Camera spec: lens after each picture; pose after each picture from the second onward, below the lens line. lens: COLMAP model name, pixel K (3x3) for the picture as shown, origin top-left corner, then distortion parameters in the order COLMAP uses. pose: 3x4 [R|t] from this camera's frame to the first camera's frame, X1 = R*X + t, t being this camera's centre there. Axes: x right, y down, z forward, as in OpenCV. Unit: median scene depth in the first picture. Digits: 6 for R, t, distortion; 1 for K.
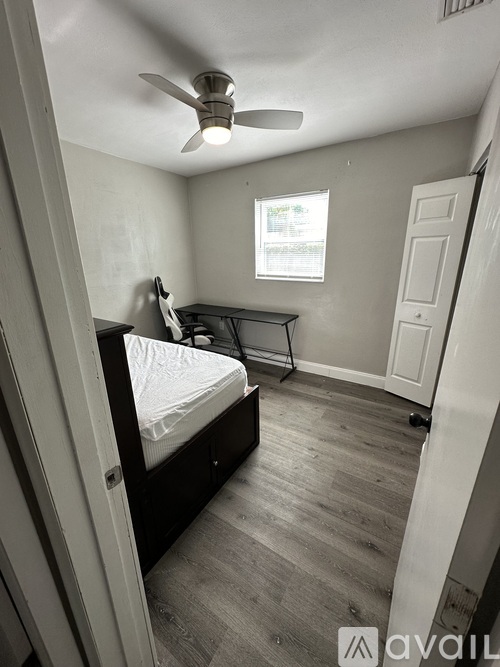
lens RADIAL K [[263.9, 0, 248.5], [0, 263.9, 333.6], [0, 0, 1]] dist [-0.002871, -0.000185]
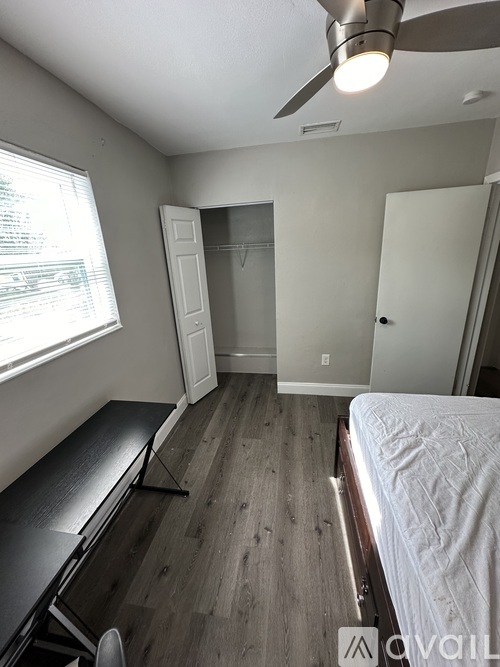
lens RADIAL K [[263.9, 0, 250.3], [0, 263.9, 332.2], [0, 0, 1]] dist [-0.002871, -0.000185]
pose [[-0.384645, -0.241658, 0.890870, -0.552911], [0.327697, 0.866507, 0.376537, -0.459652], [-0.862938, 0.436769, -0.254107, 1.308434]]
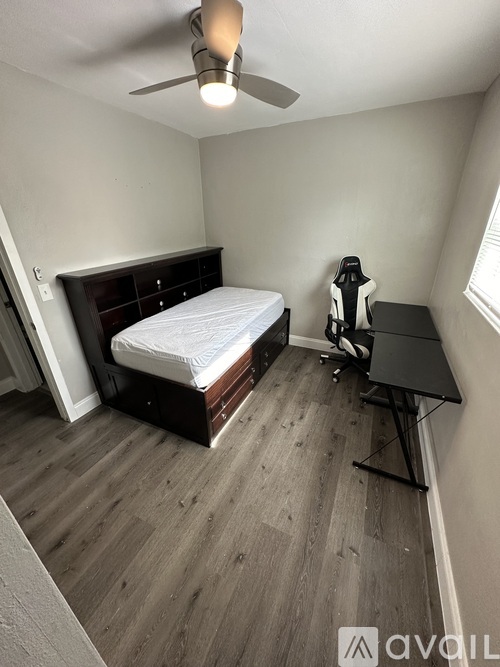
lens RADIAL K [[263.9, 0, 251.3], [0, 263.9, 333.8], [0, 0, 1]] dist [-0.002871, -0.000185]
pose [[0.115232, 0.428694, -0.896071, 0.755971], [-0.281484, 0.879196, 0.384423, -0.361692], [0.952622, 0.207932, 0.221982, 0.879155]]
